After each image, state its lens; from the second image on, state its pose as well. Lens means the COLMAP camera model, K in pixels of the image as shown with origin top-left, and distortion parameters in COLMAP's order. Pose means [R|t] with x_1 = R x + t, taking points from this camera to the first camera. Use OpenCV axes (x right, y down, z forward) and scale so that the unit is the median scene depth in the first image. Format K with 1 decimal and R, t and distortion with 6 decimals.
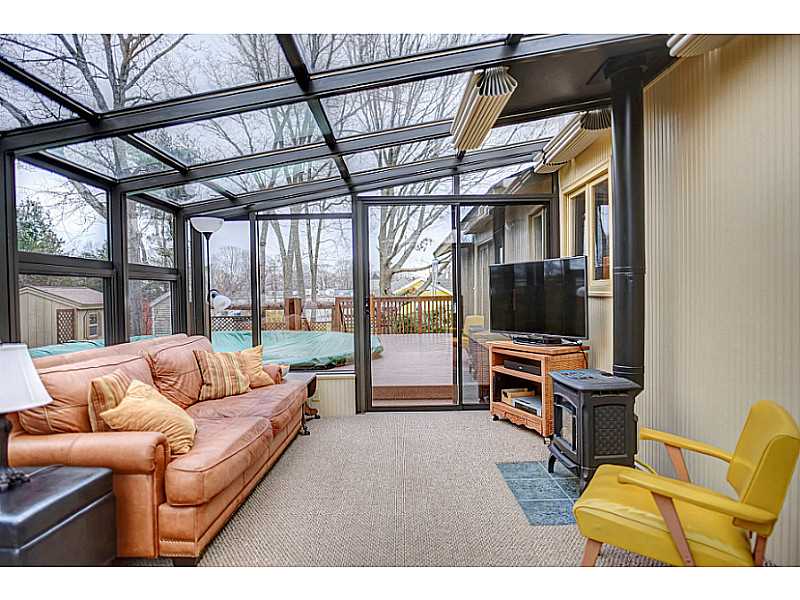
lens RADIAL K [[485.2, 0, 400.0], [0, 485.2, 300.0], [0, 0, 1]] dist [-0.035631, 0.002188]
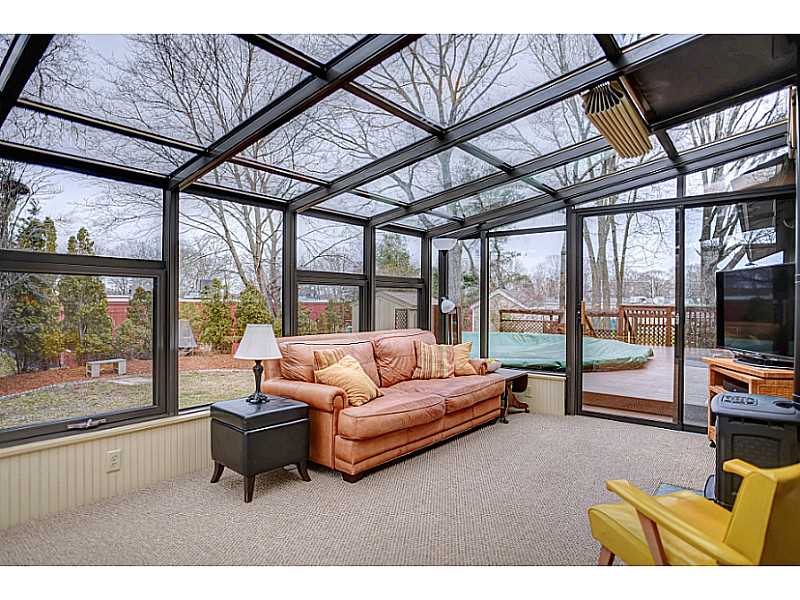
lens RADIAL K [[465.0, 0, 400.0], [0, 465.0, 300.0], [0, 0, 1]] dist [-0.041115, 0.000519]
pose [[0.777800, 0.019998, -0.628194, 0.269473], [-0.028288, 0.999595, -0.003202, -0.002076], [0.627875, 0.020261, 0.778050, -0.016156]]
